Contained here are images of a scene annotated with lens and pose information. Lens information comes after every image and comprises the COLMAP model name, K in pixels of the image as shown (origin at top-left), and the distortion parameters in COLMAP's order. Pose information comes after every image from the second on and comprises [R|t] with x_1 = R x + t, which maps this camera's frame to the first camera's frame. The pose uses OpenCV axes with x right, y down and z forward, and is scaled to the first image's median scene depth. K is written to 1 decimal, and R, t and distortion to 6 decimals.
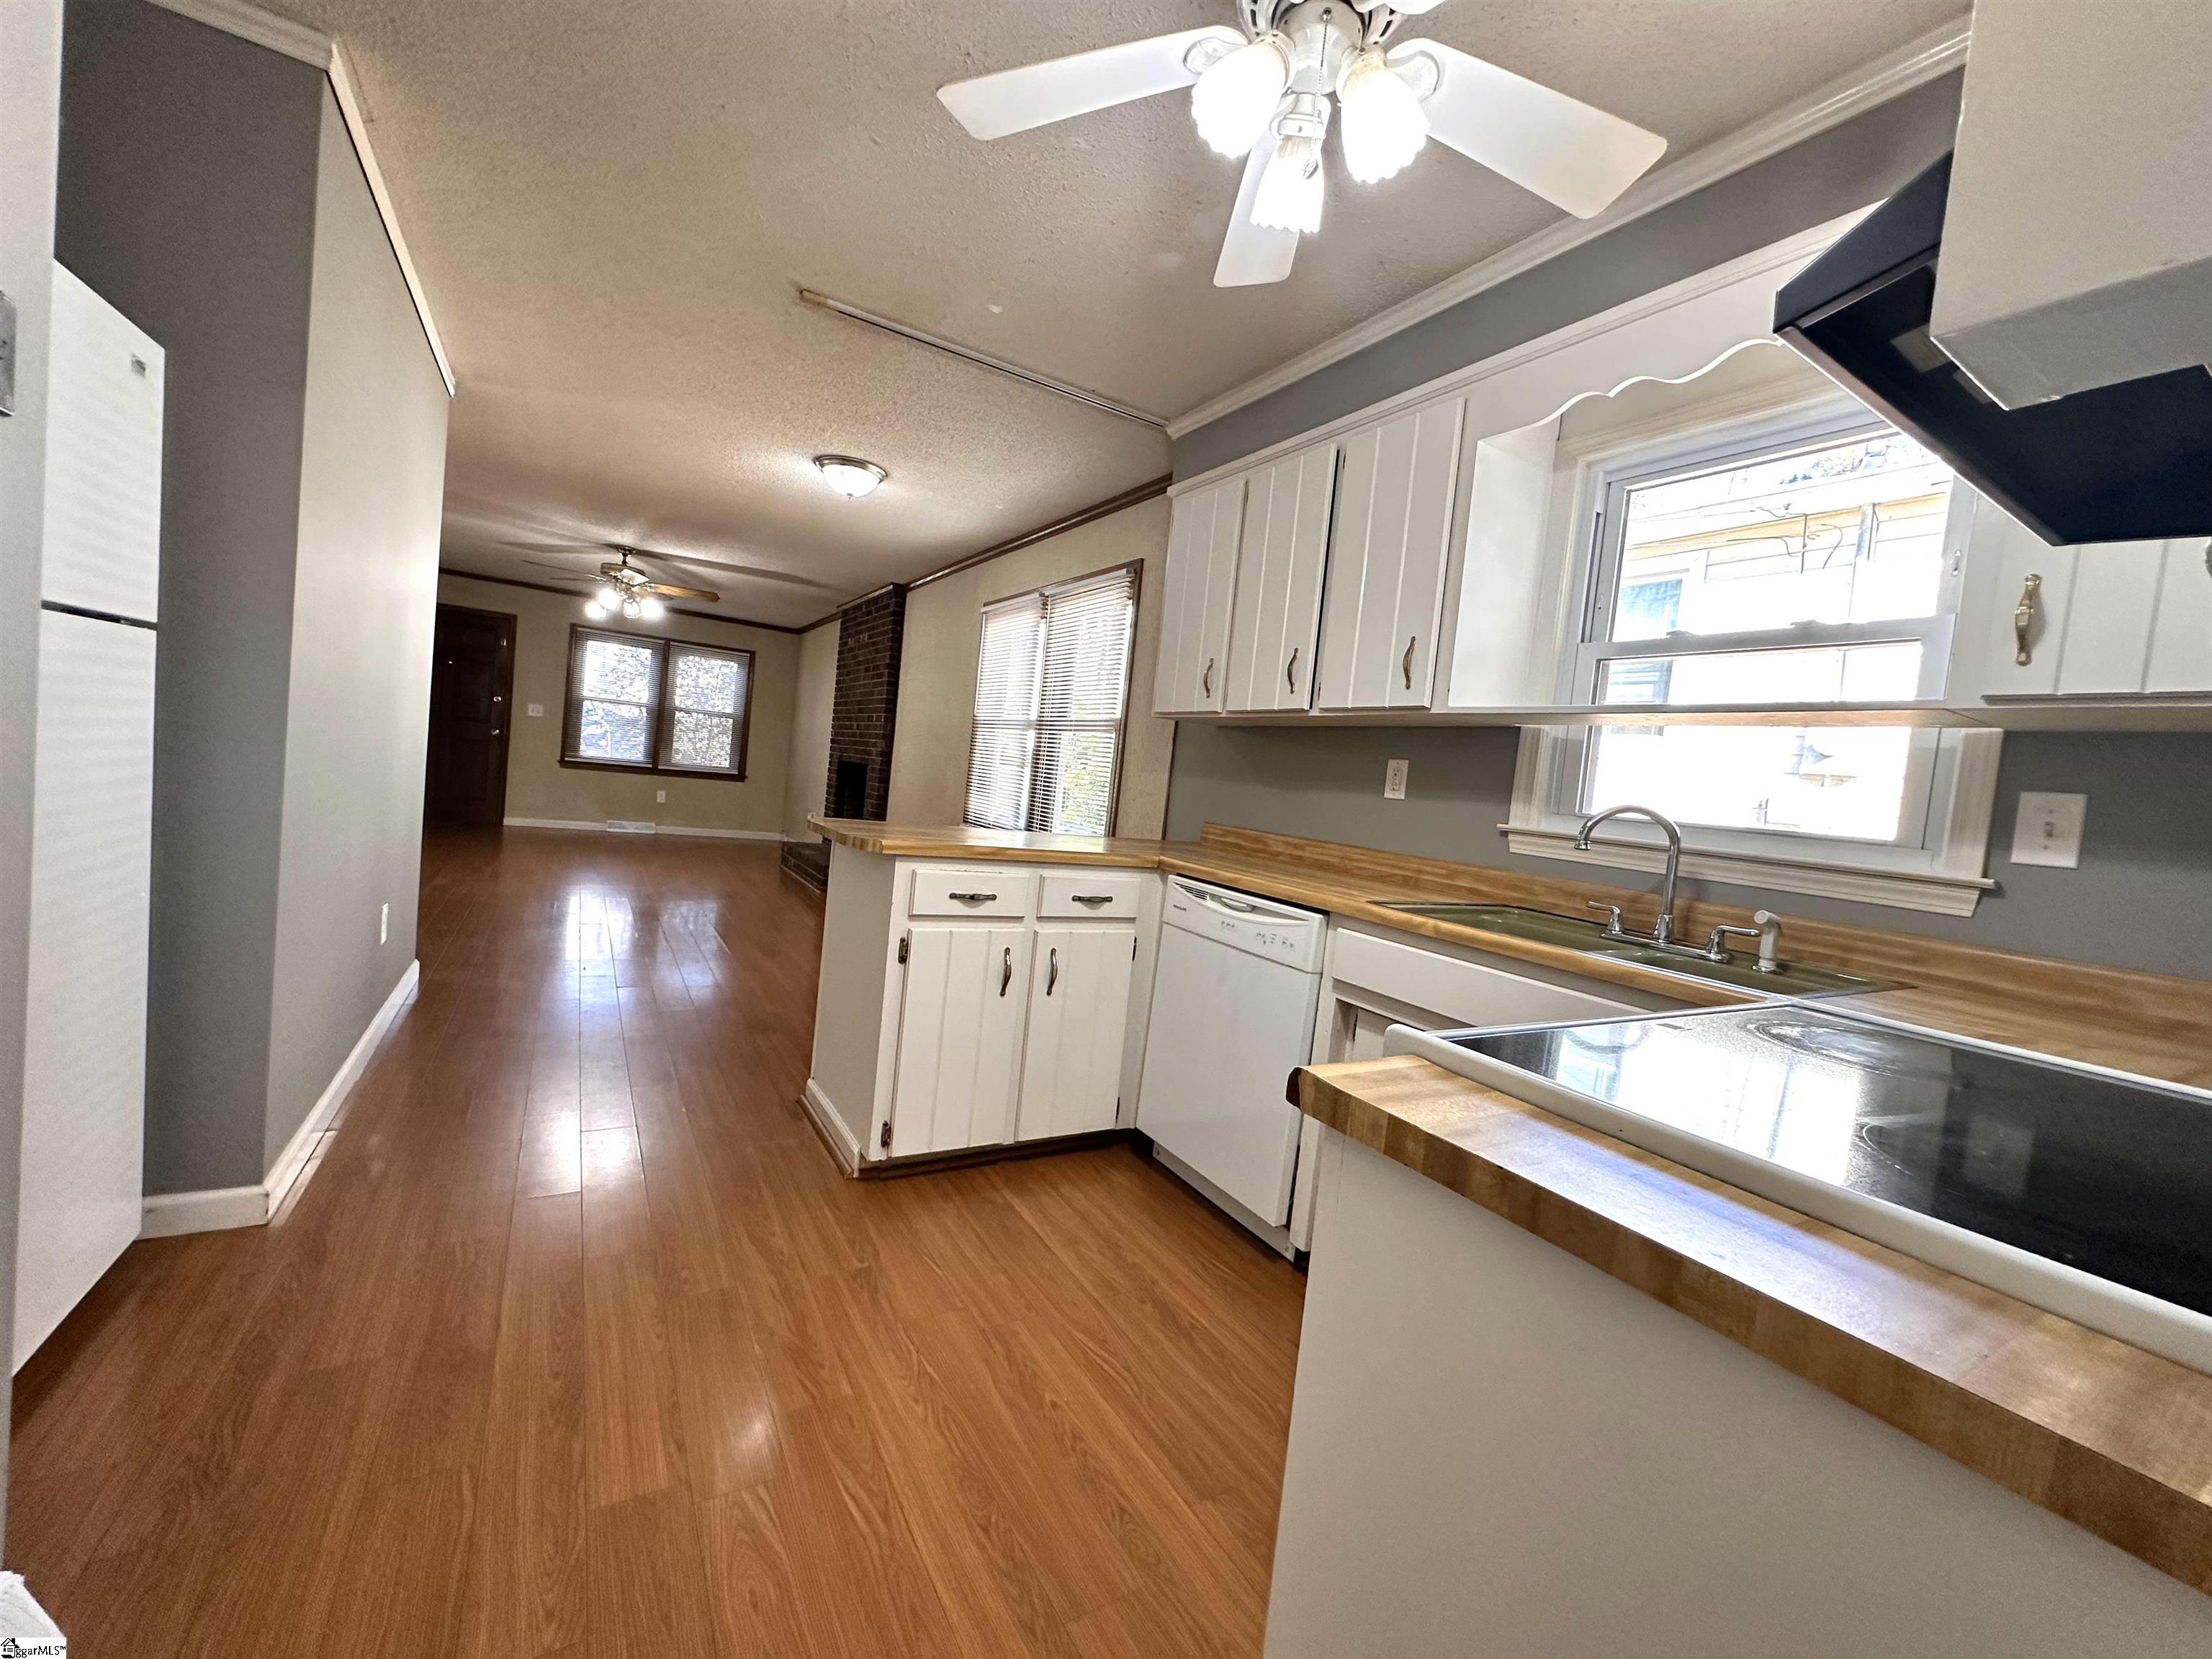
lens RADIAL K [[884.3, 0, 1105.1], [0, 884.3, 823.0], [0, 0, 1]] dist [0.000877, -0.000090]
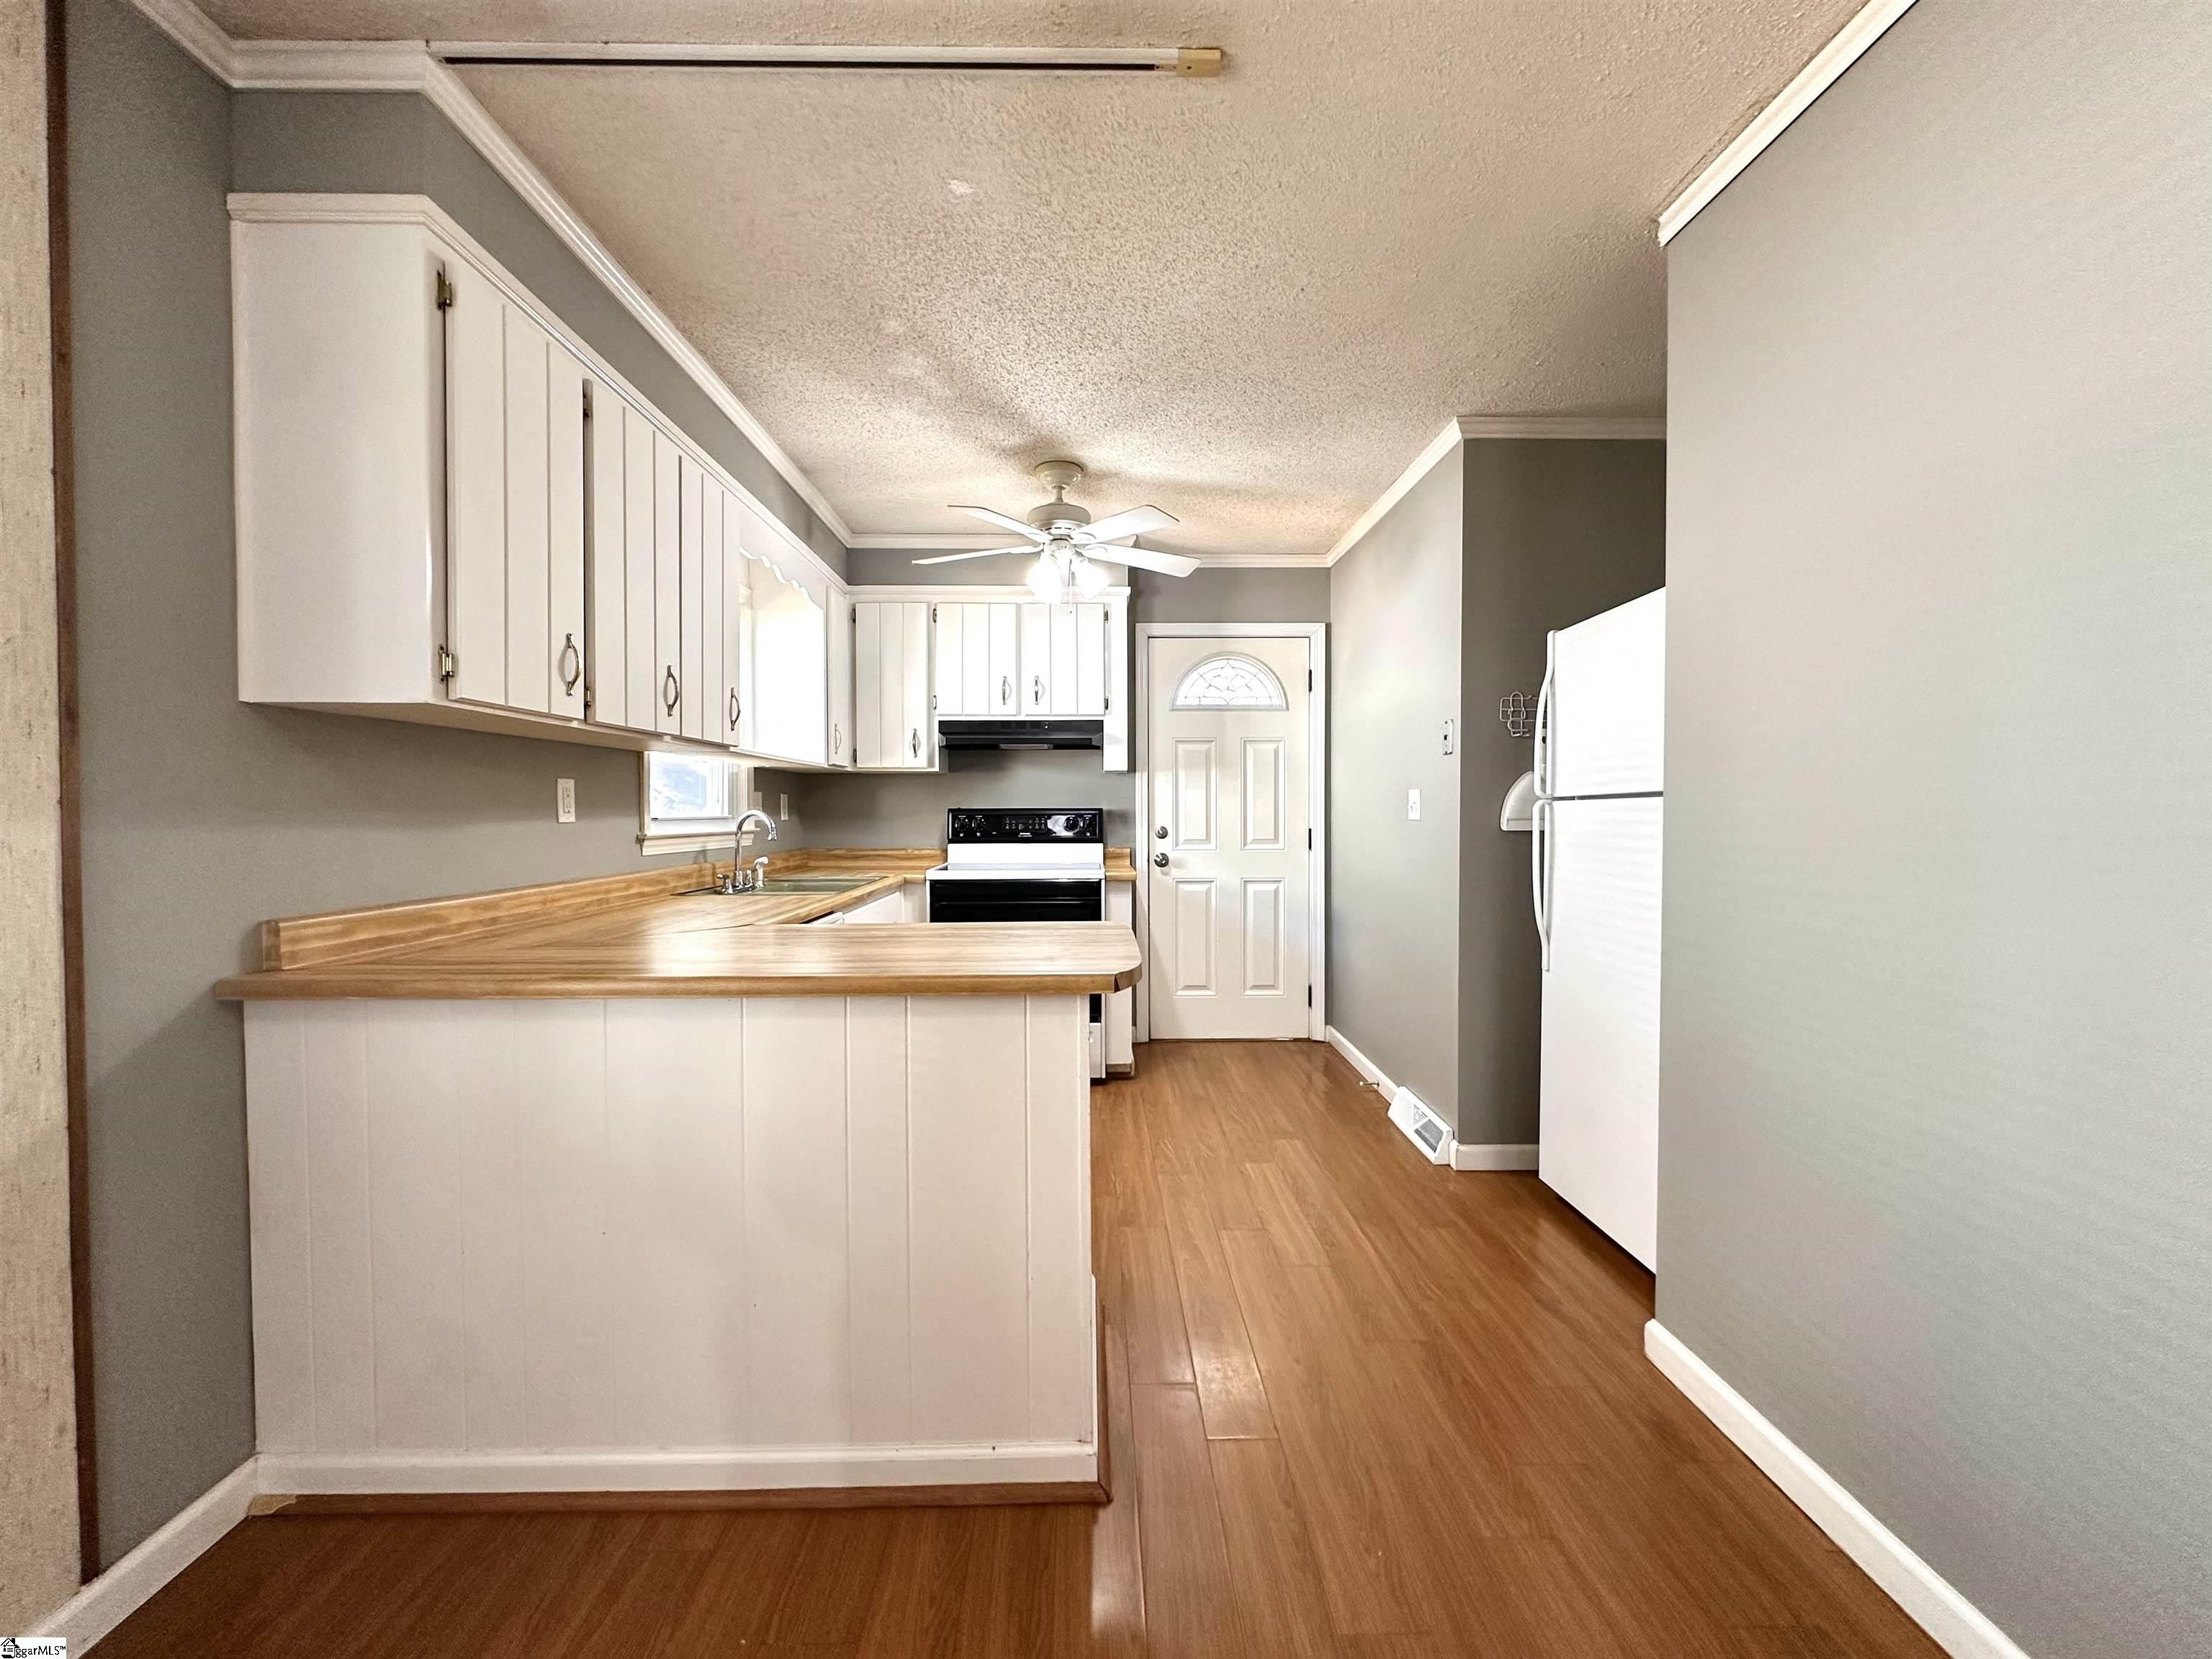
lens RADIAL K [[884.3, 0, 1105.1], [0, 884.3, 823.0], [0, 0, 1]] dist [0.000877, -0.000090]
pose [[-0.860957, -0.109647, 0.496720, -0.622637], [-0.062078, 0.991841, 0.111341, -0.169432], [-0.504875, 0.065024, -0.860740, 1.575864]]
